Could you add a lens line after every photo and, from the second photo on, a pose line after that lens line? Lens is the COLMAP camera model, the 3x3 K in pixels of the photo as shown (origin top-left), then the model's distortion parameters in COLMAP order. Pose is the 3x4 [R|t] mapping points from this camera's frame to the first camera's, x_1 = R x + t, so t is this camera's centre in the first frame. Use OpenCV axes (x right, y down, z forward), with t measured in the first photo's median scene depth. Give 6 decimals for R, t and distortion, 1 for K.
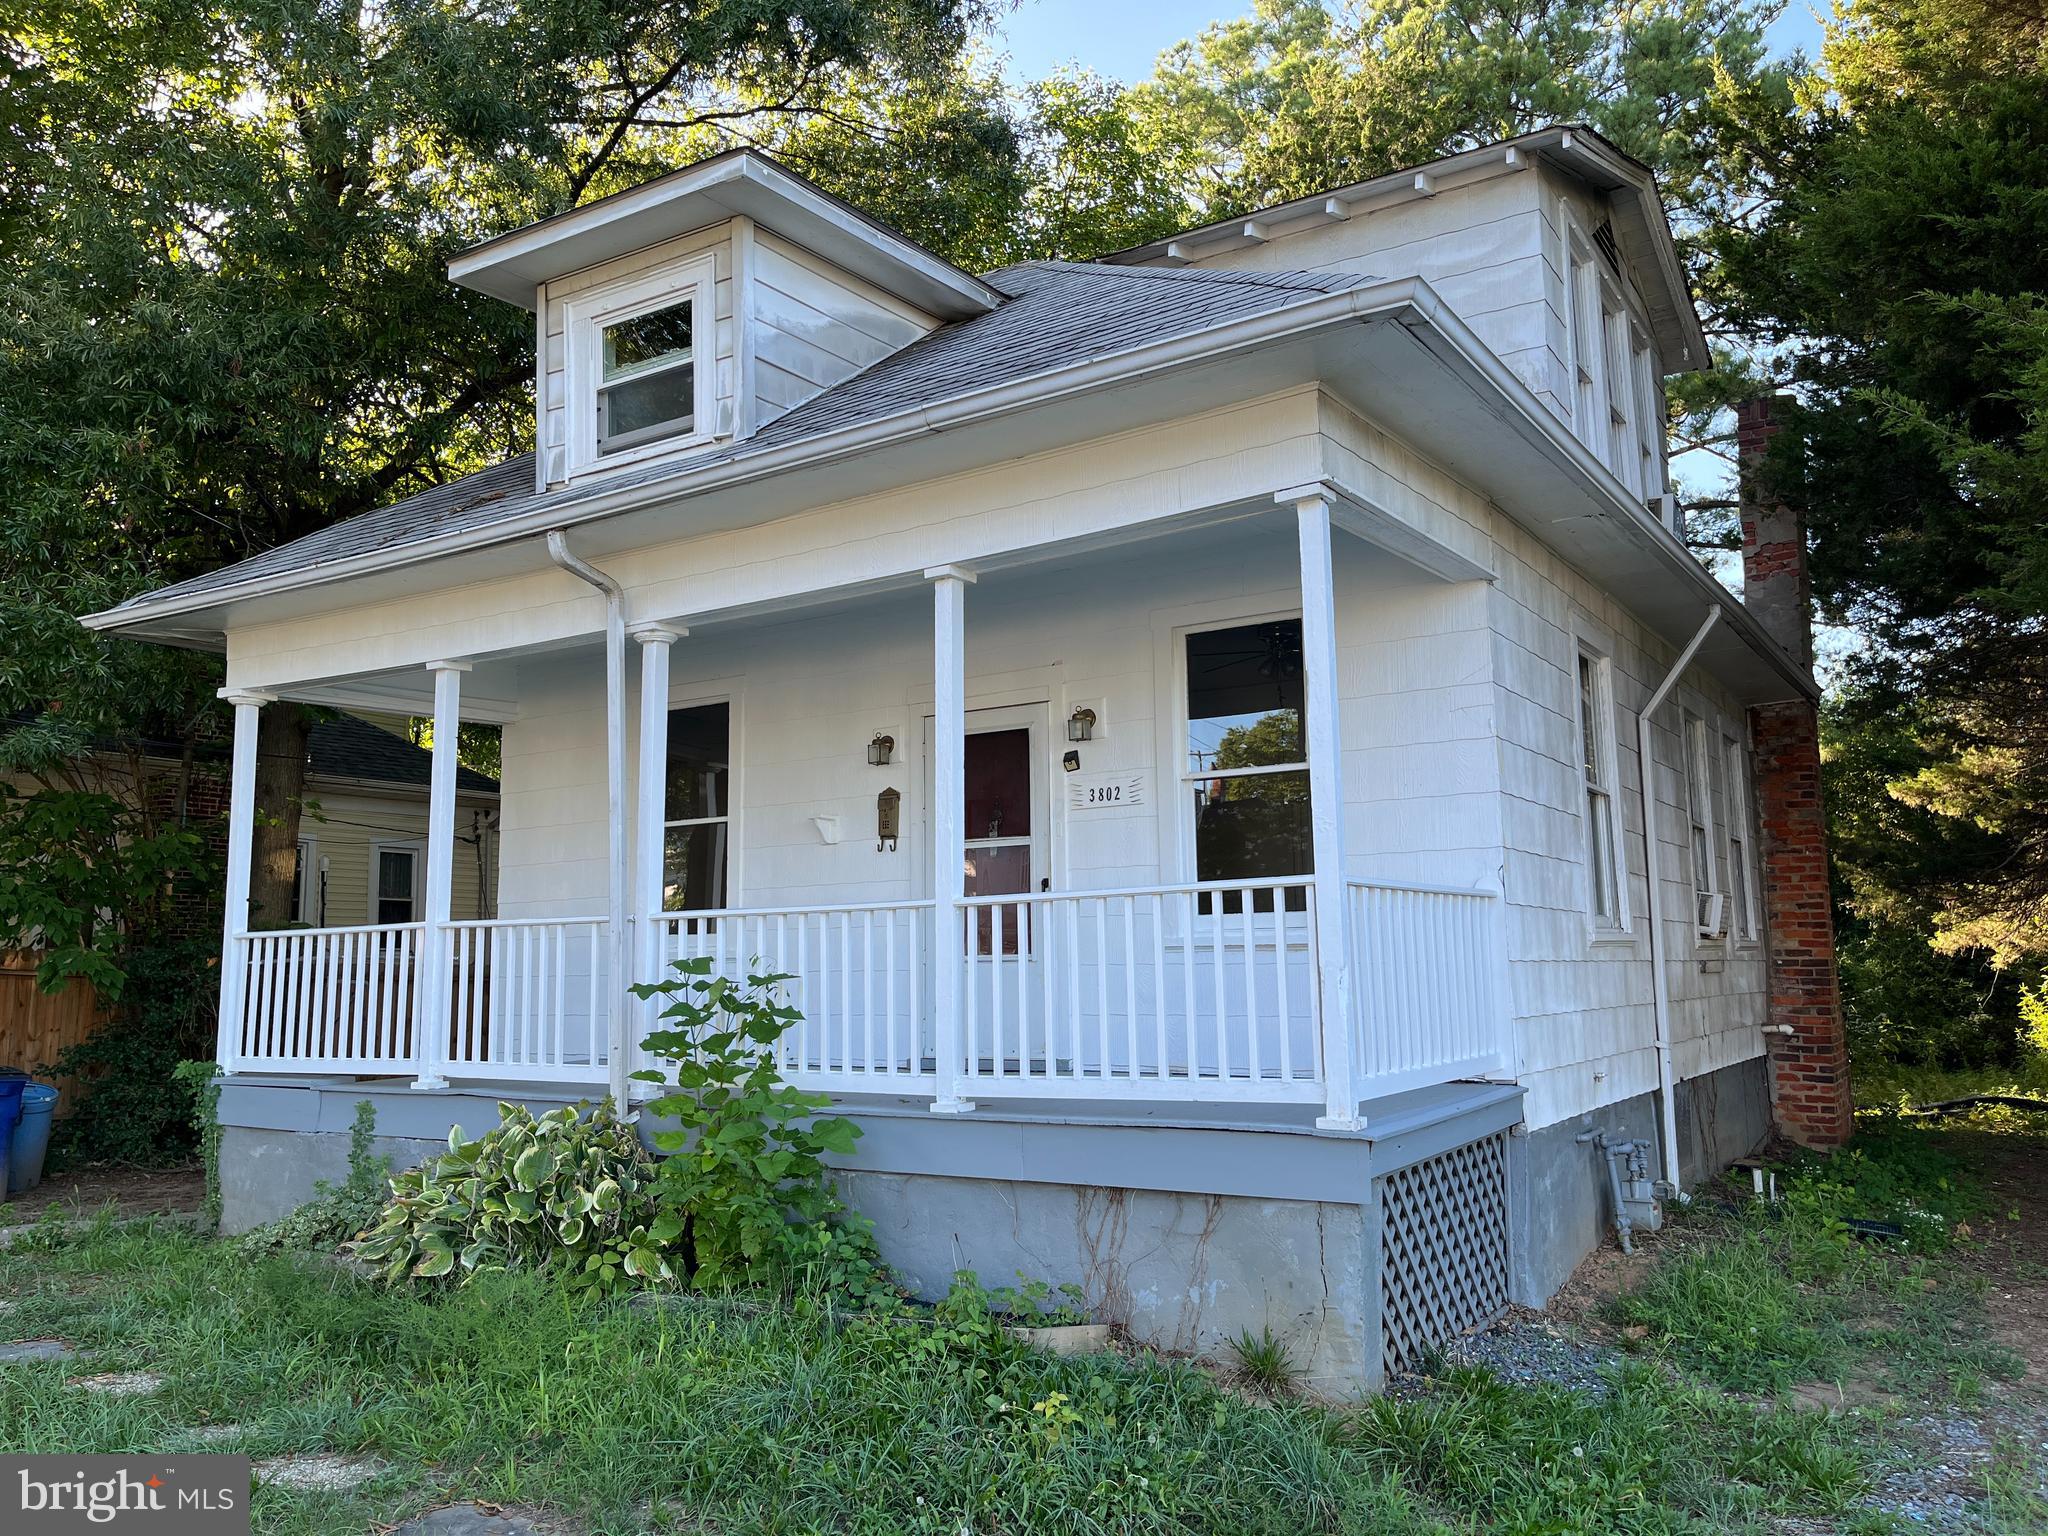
lens RADIAL K [[1542.5, 0, 1030.1], [0, 1542.5, 768.0], [0, 0, 1]] dist [-0.000768, -0.001001]
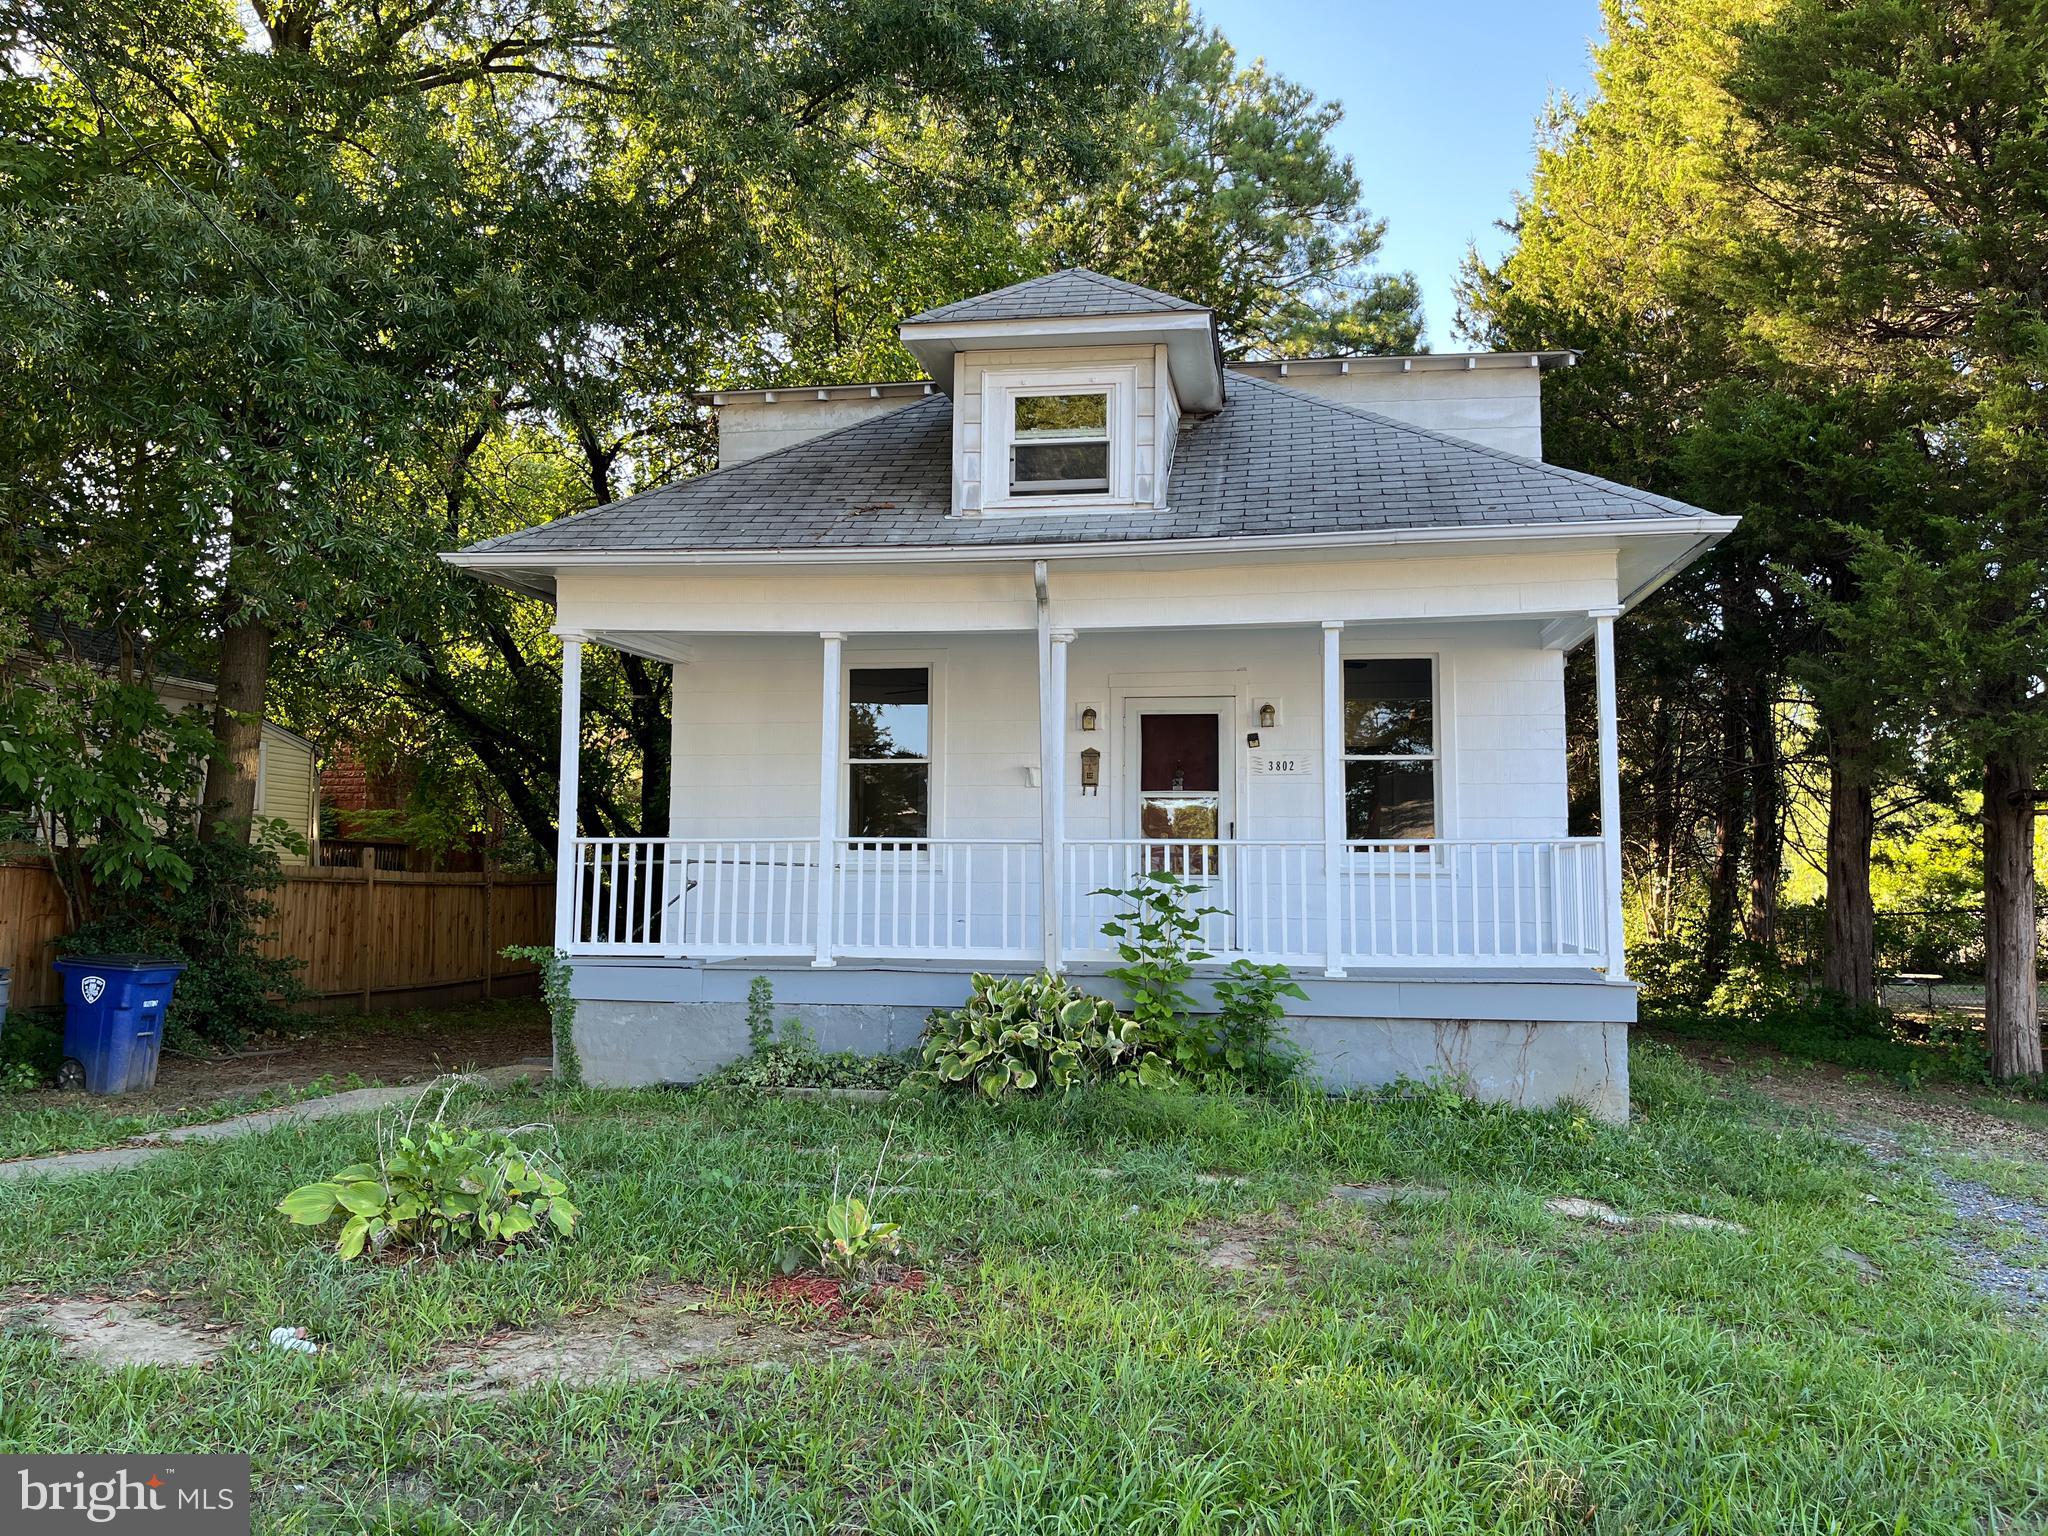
lens RADIAL K [[1542.5, 0, 1030.1], [0, 1542.5, 768.0], [0, 0, 1]] dist [-0.000768, -0.001001]
pose [[0.922893, 0.055236, 0.381074, -0.704983], [-0.073692, 0.996701, 0.033997, -0.012527], [-0.377939, -0.059457, 0.923919, -0.231982]]
